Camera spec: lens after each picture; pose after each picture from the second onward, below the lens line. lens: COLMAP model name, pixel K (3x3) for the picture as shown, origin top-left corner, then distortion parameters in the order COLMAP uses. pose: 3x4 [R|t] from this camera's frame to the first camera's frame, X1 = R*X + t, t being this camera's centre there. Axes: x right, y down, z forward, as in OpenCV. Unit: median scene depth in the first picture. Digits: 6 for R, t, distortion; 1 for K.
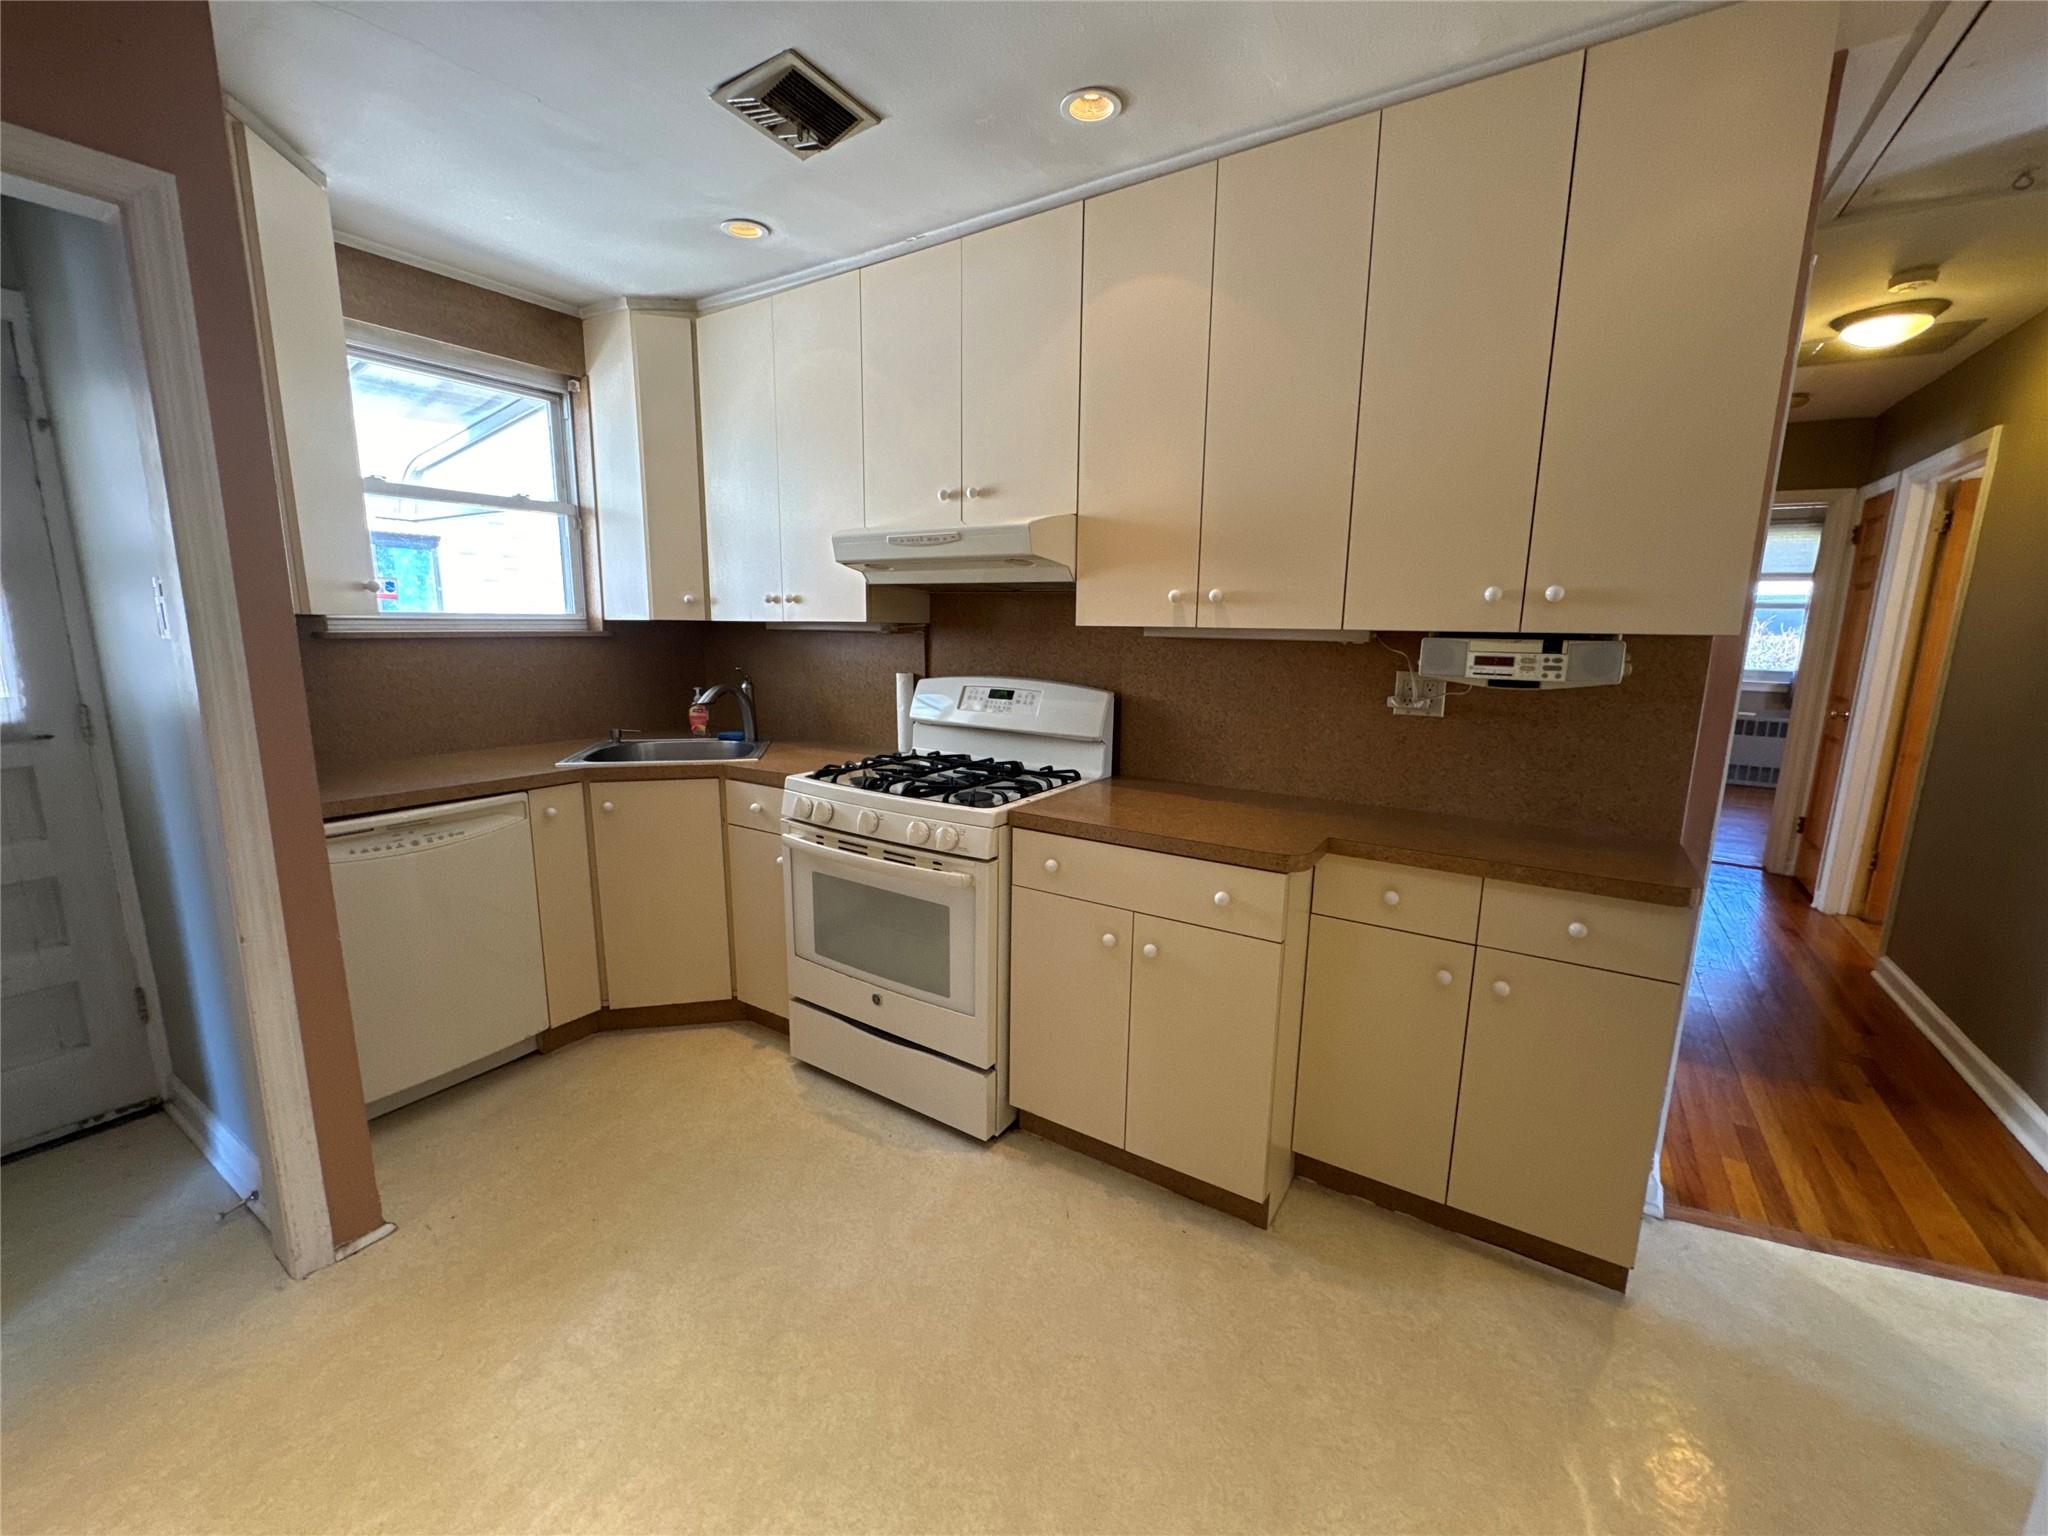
lens RADIAL K [[813.1, 0, 1020.8], [0, 813.1, 766.1], [0, 0, 1]] dist [-0.001059, 0.000396]
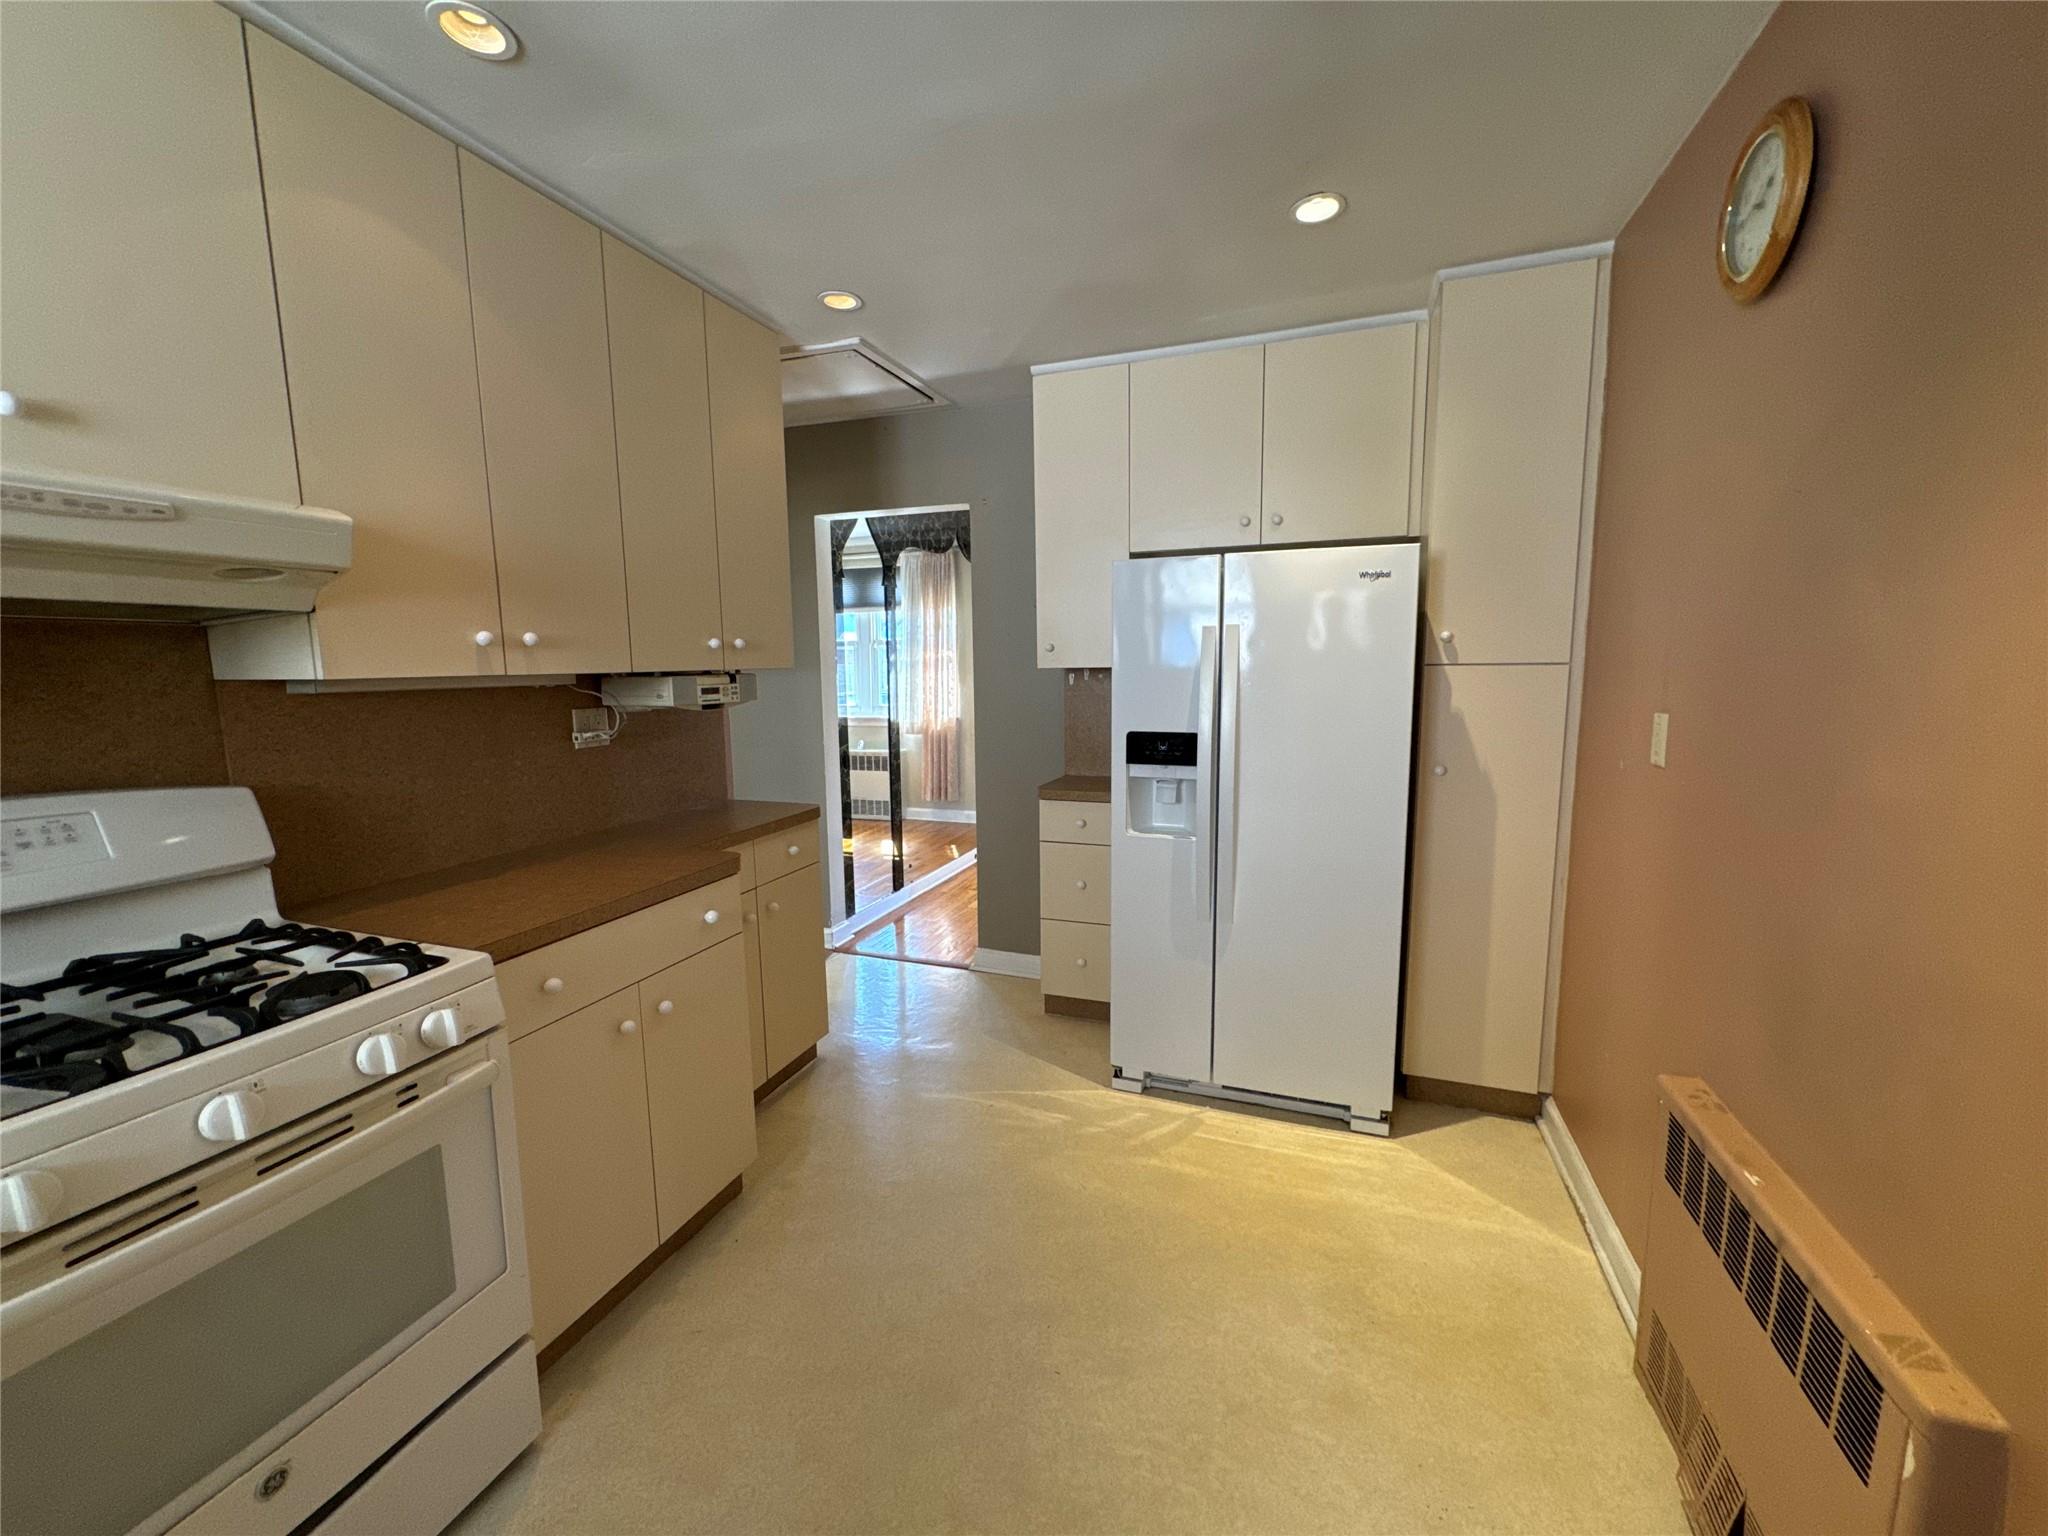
lens RADIAL K [[813.1, 0, 1020.8], [0, 813.1, 766.1], [0, 0, 1]] dist [-0.001059, 0.000396]
pose [[-0.223718, -0.135276, 0.965221, -0.760919], [0.182122, 0.967077, 0.177748, -0.132272], [-0.957487, 0.215553, -0.191716, 0.668935]]
